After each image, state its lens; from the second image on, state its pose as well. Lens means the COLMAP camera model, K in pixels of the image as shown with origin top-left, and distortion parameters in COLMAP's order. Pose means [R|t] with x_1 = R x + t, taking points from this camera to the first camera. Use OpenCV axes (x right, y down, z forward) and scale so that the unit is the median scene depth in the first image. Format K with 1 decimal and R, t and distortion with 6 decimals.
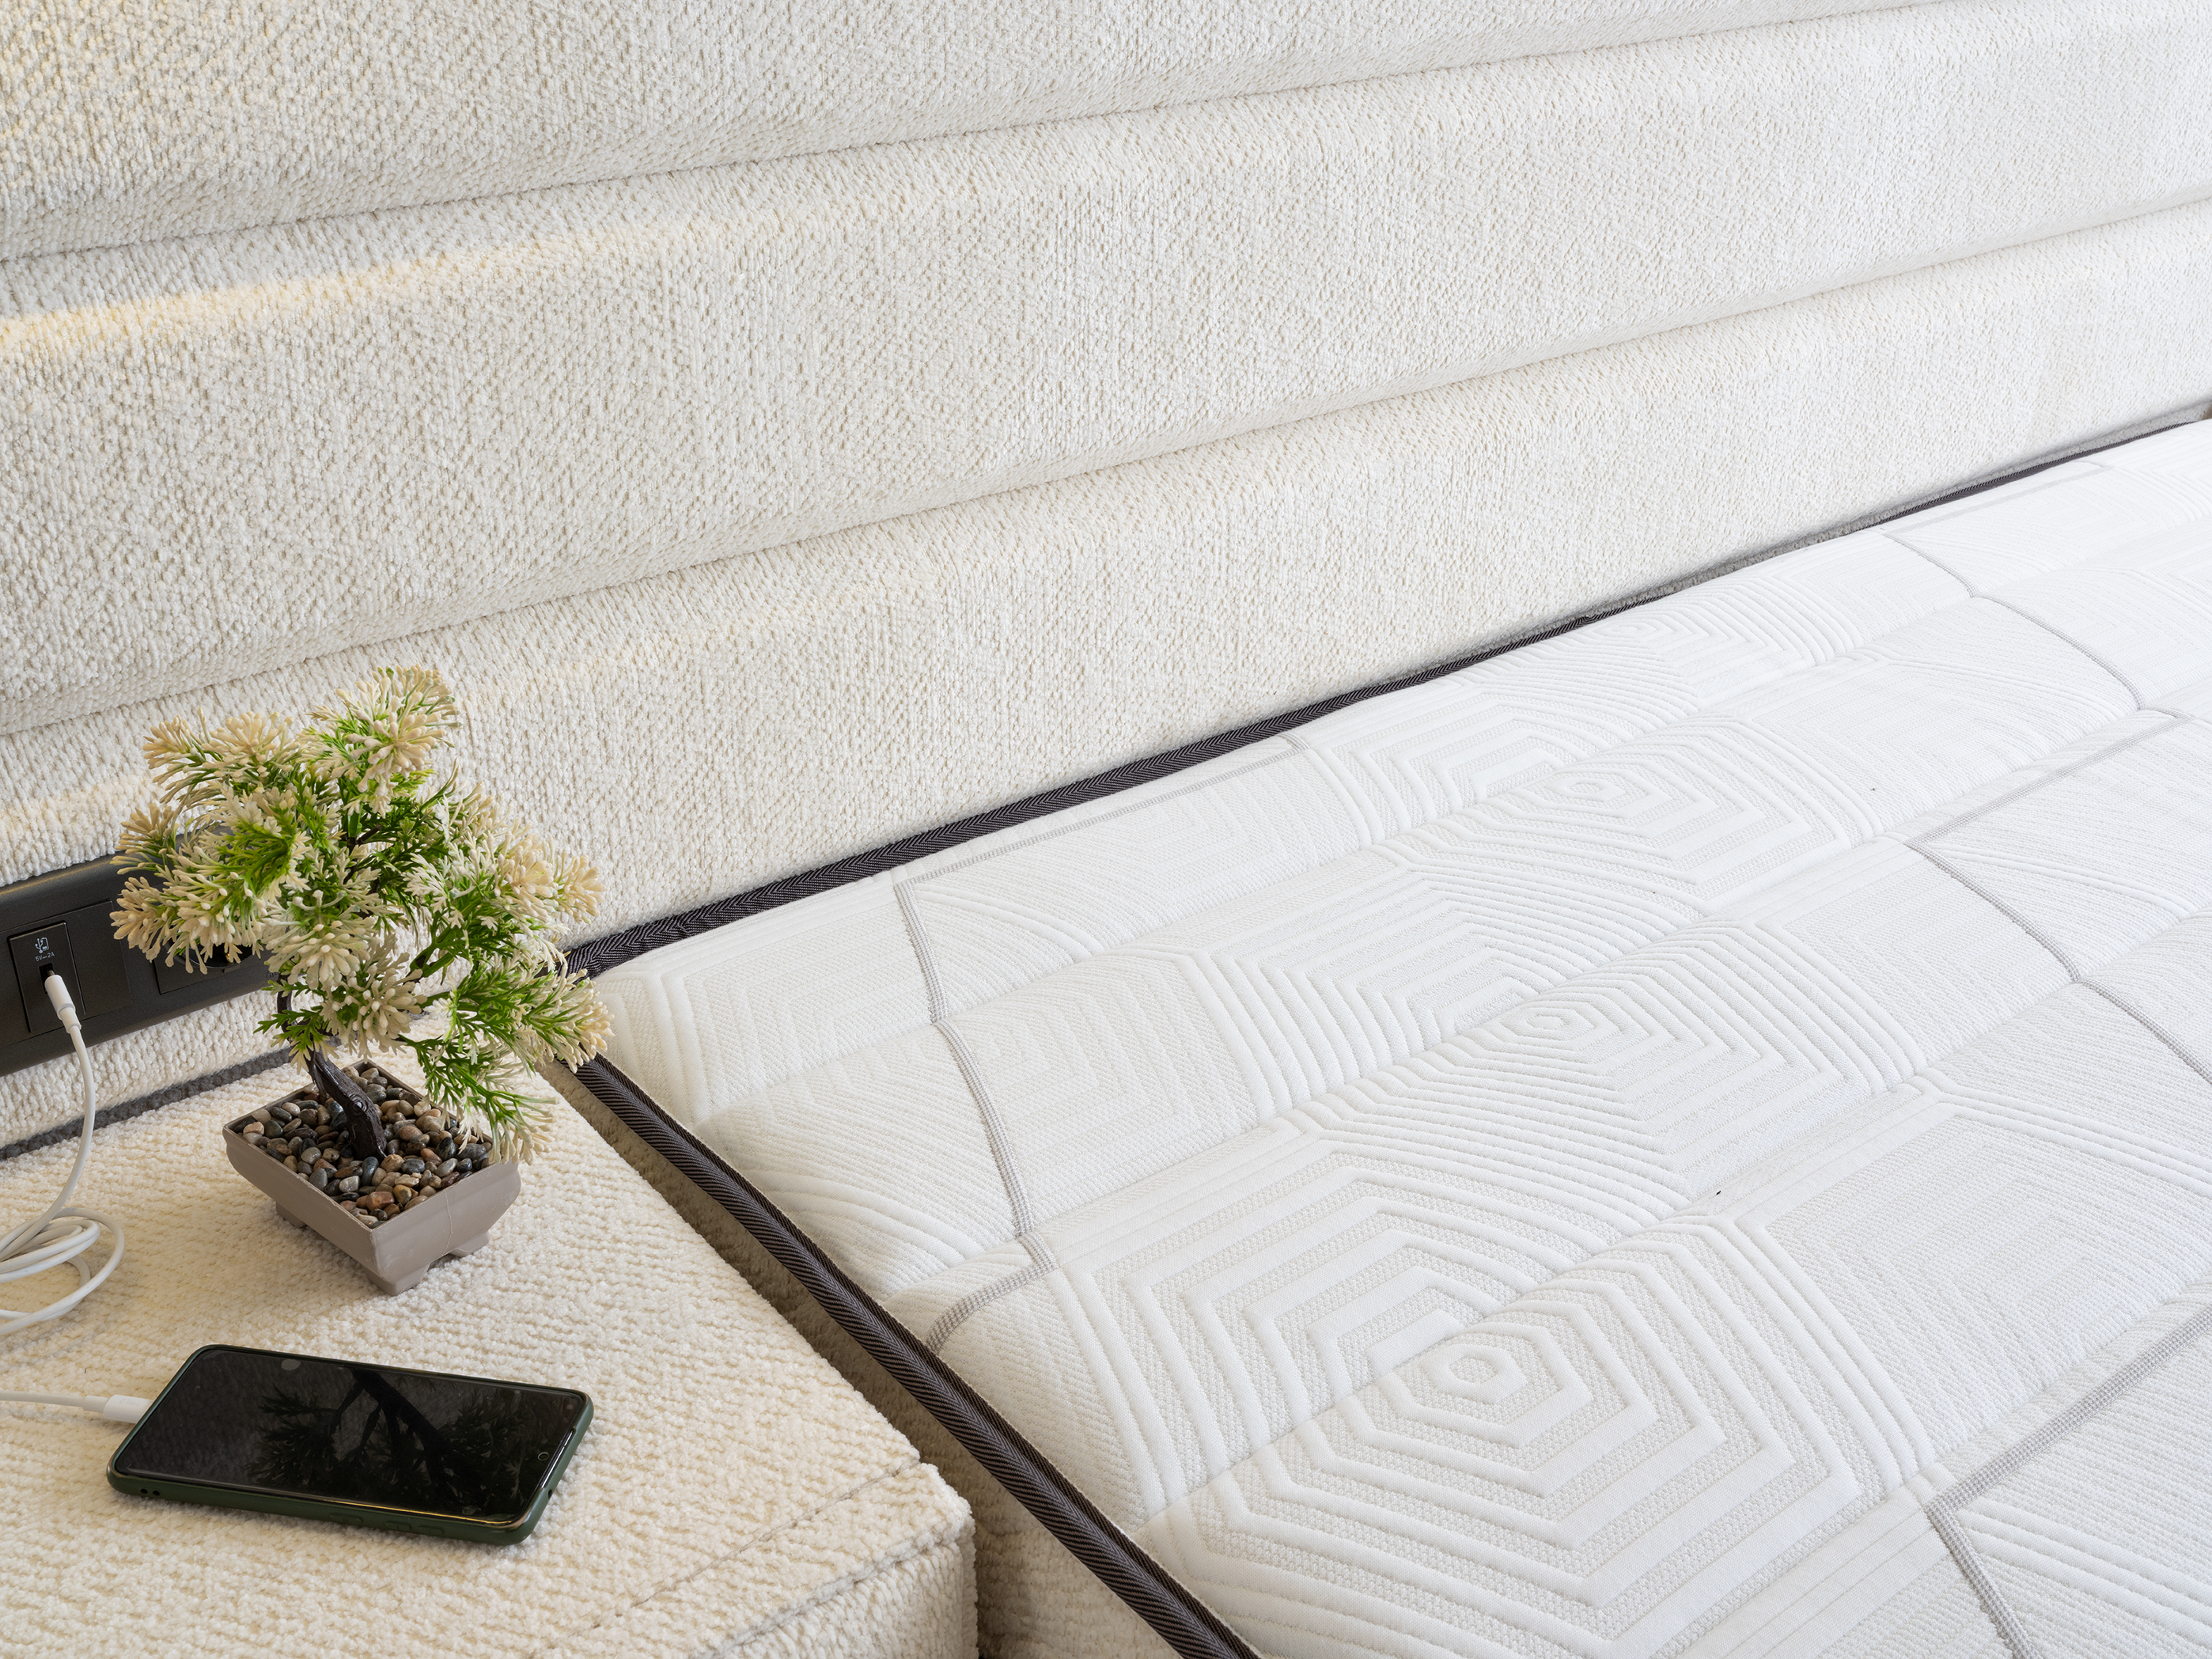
lens RADIAL K [[2371.6, 0, 1126.2], [0, 2371.6, 836.7], [0, 0, 1]] dist [0.001352, 0.000000]
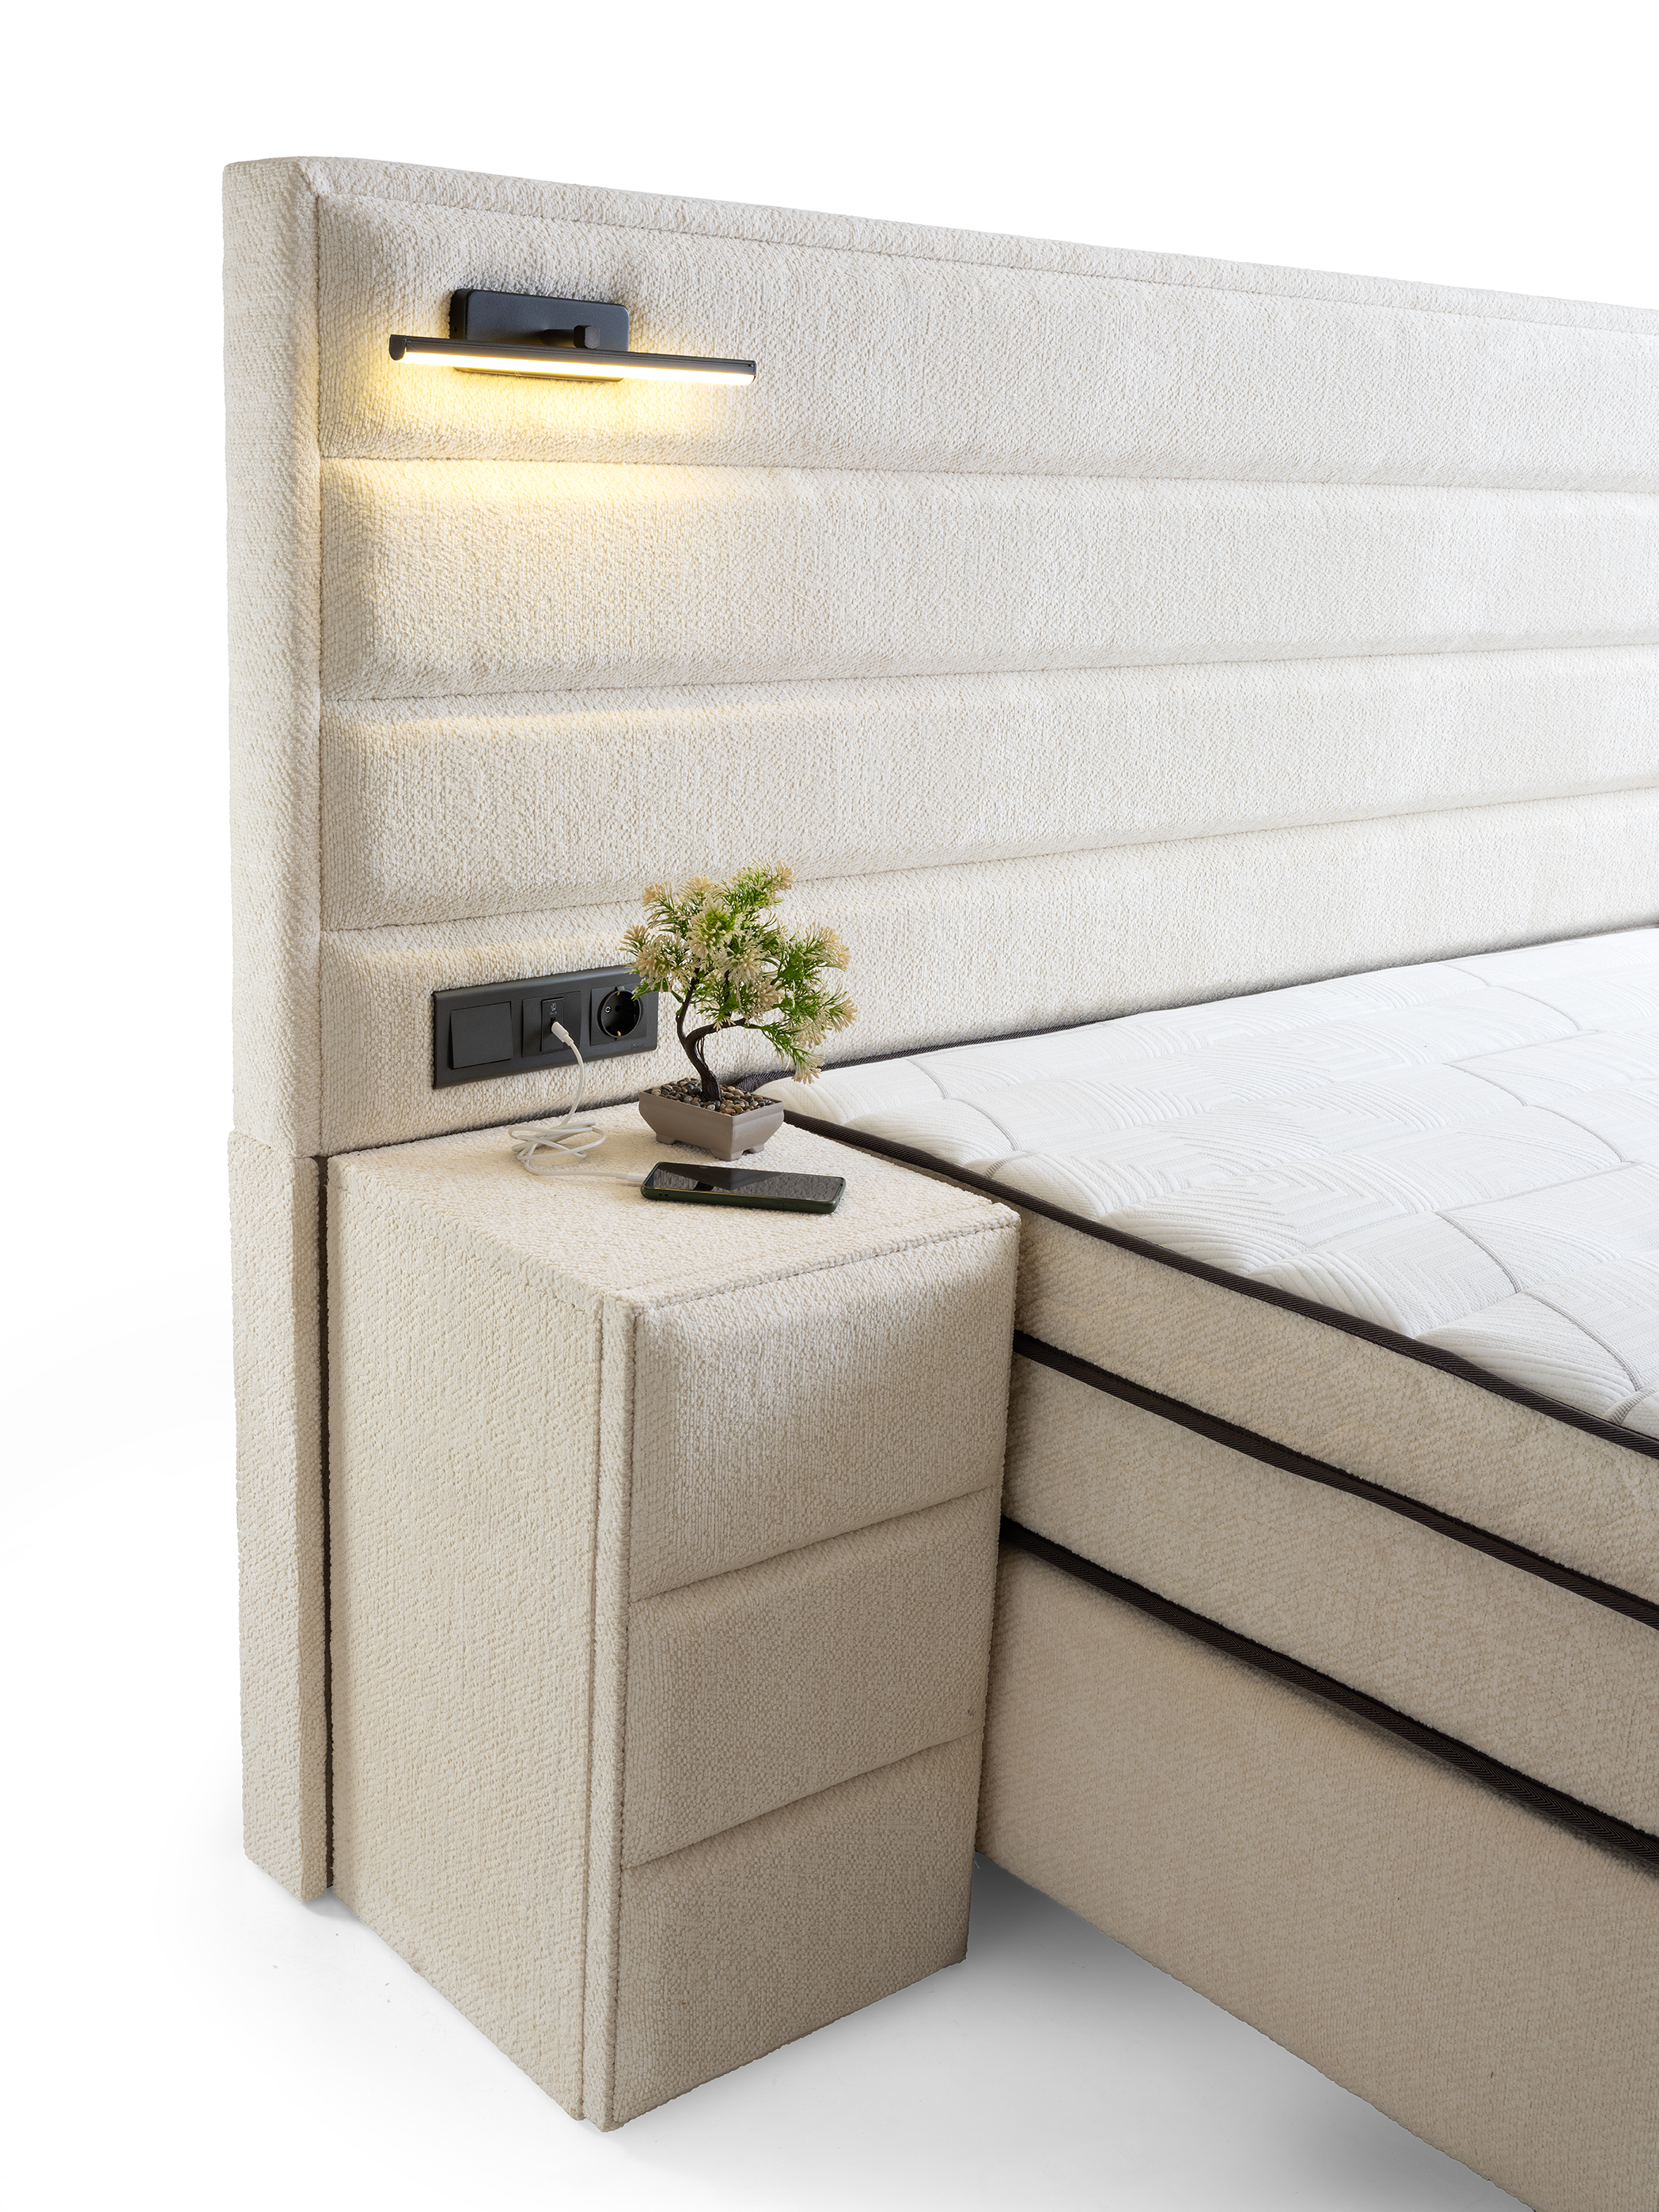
lens RADIAL K [[2541.6, 0, 875.4], [0, 2541.6, 1099.5], [0, 0, 1]] dist [0.001073, 0.000000]
pose [[0.998132, 0.020427, 0.057571, -0.263061], [-0.008392, 0.979351, -0.201994, 0.508088], [-0.060508, 0.201133, 0.977693, -1.057588]]
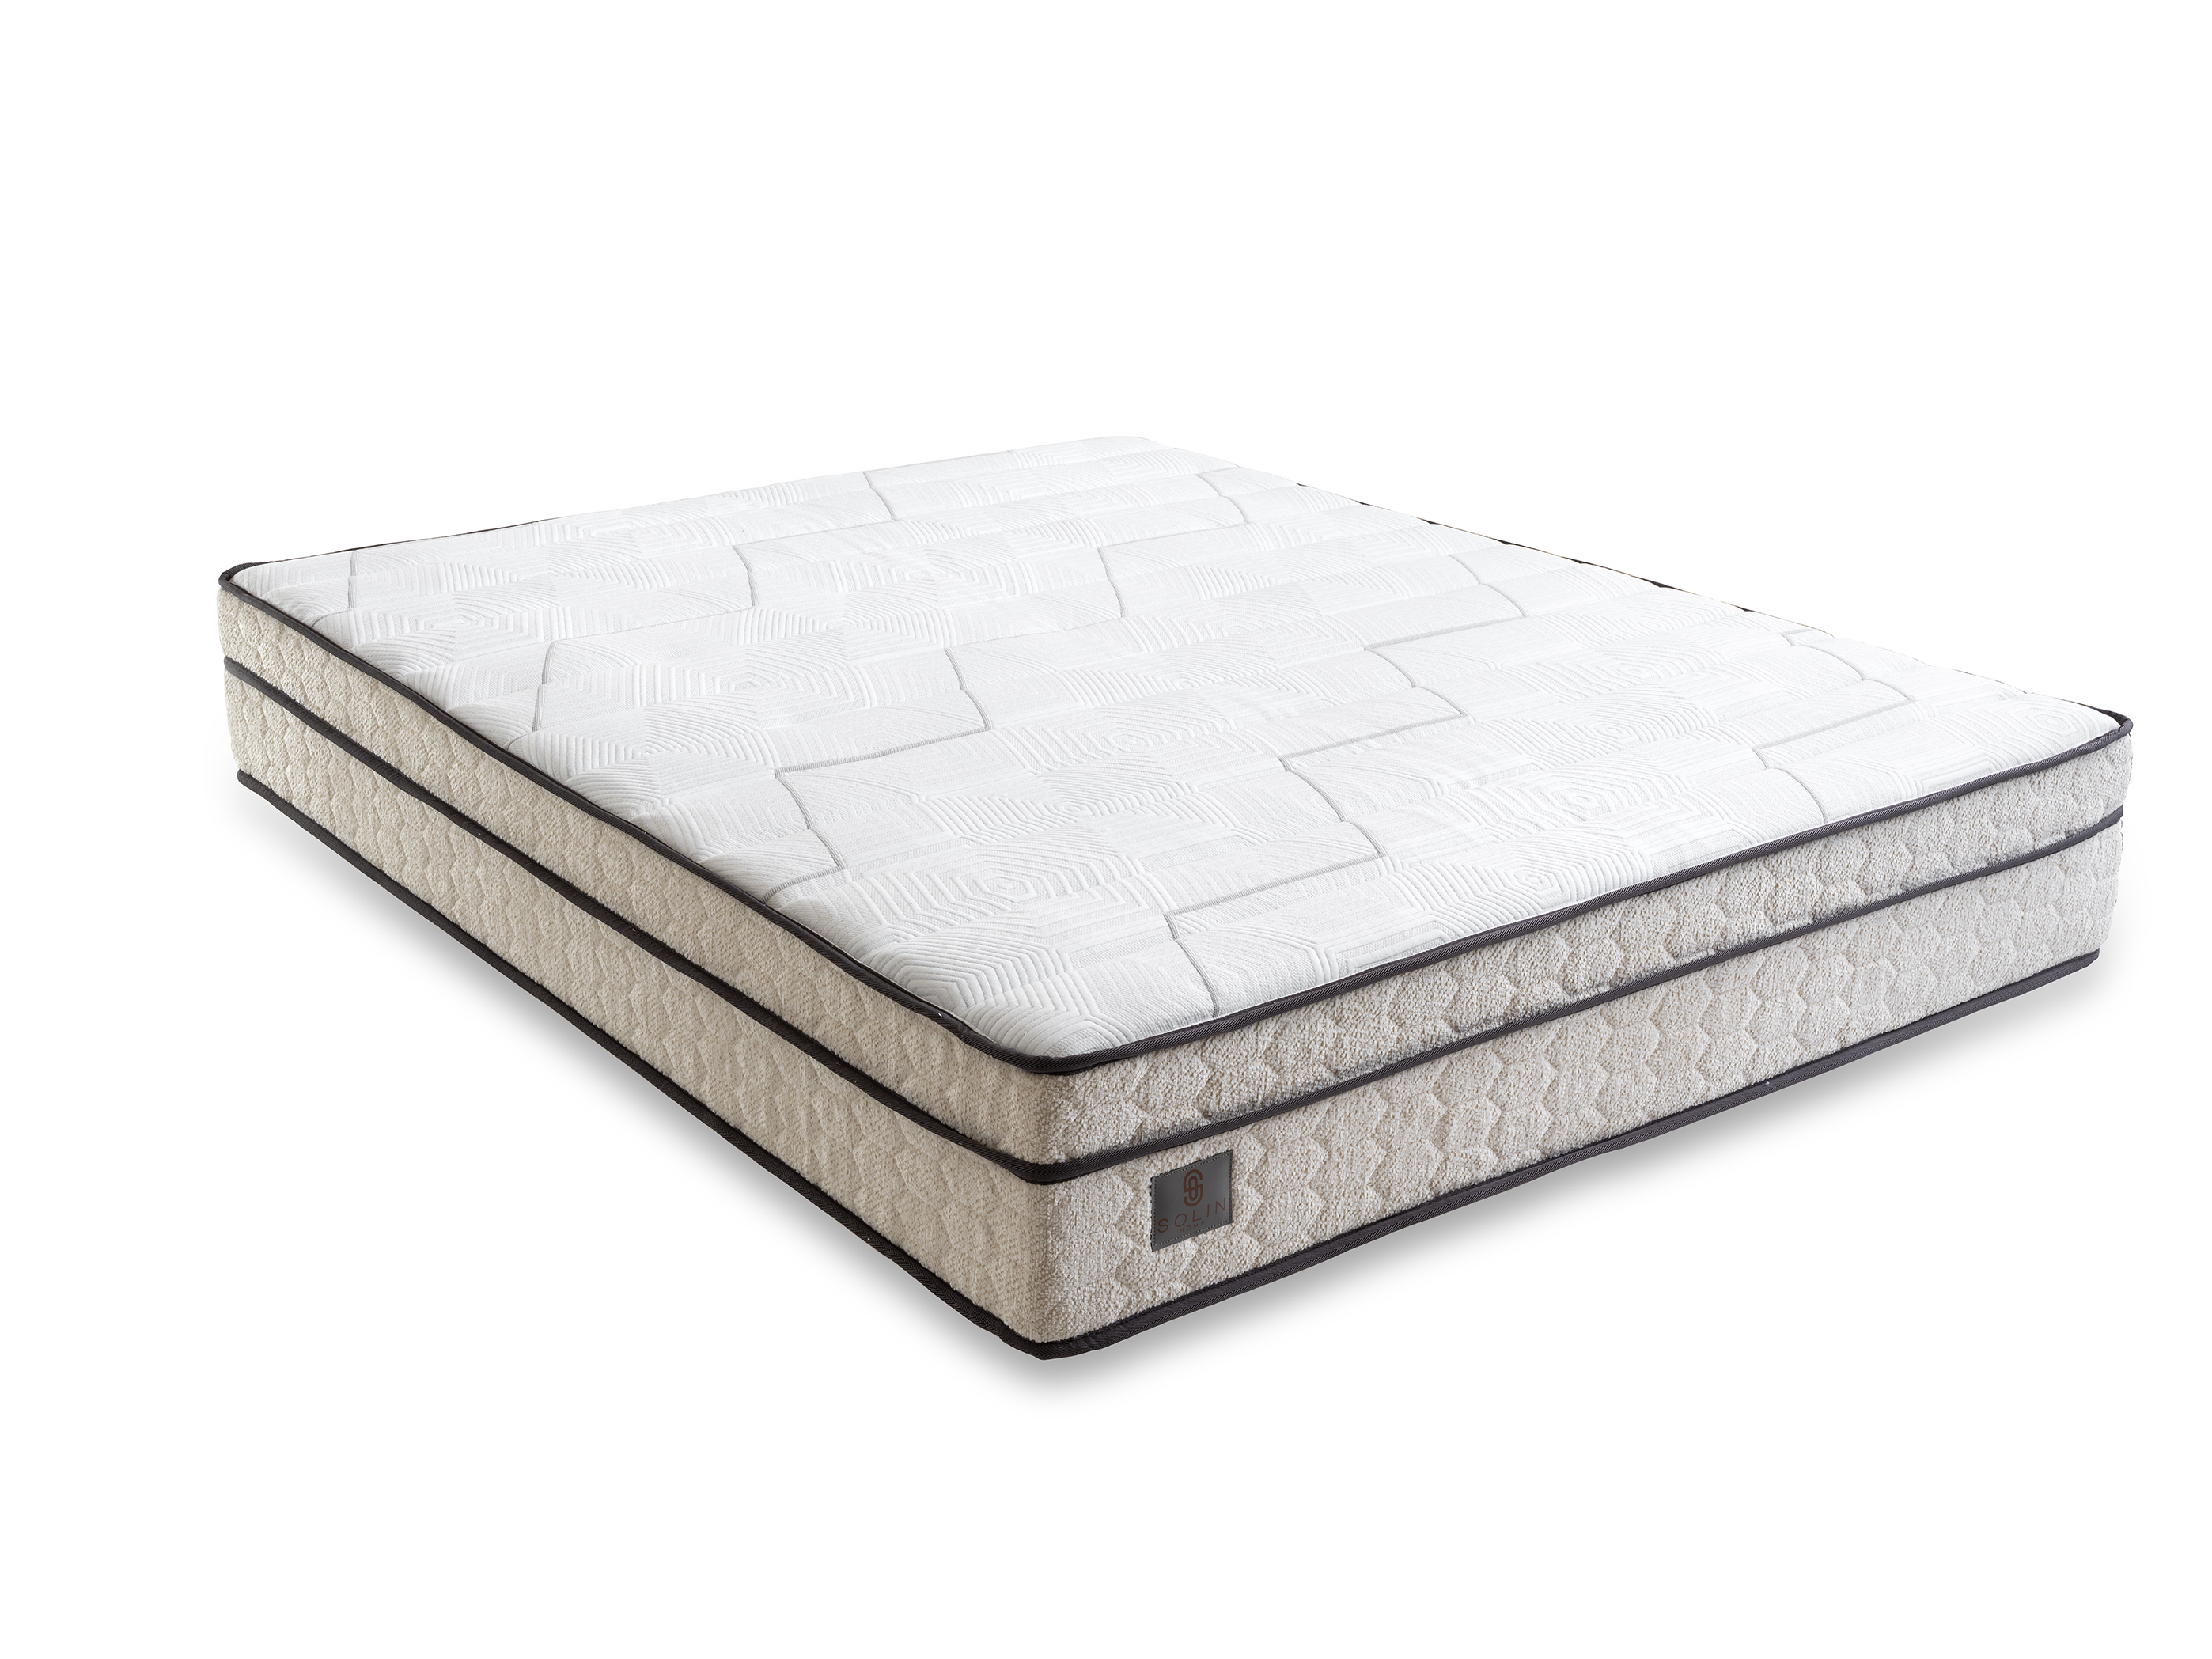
lens RADIAL K [[2740.6, 0, 1173.6], [0, 2740.6, 901.5], [0, 0, 1]] dist [-0.003838, 0.000000]
pose [[0.999928, -0.002526, -0.011729, 1.017046], [0.001469, 0.996001, -0.089330, 0.809332], [0.011908, 0.089306, 0.995933, -2.443500]]
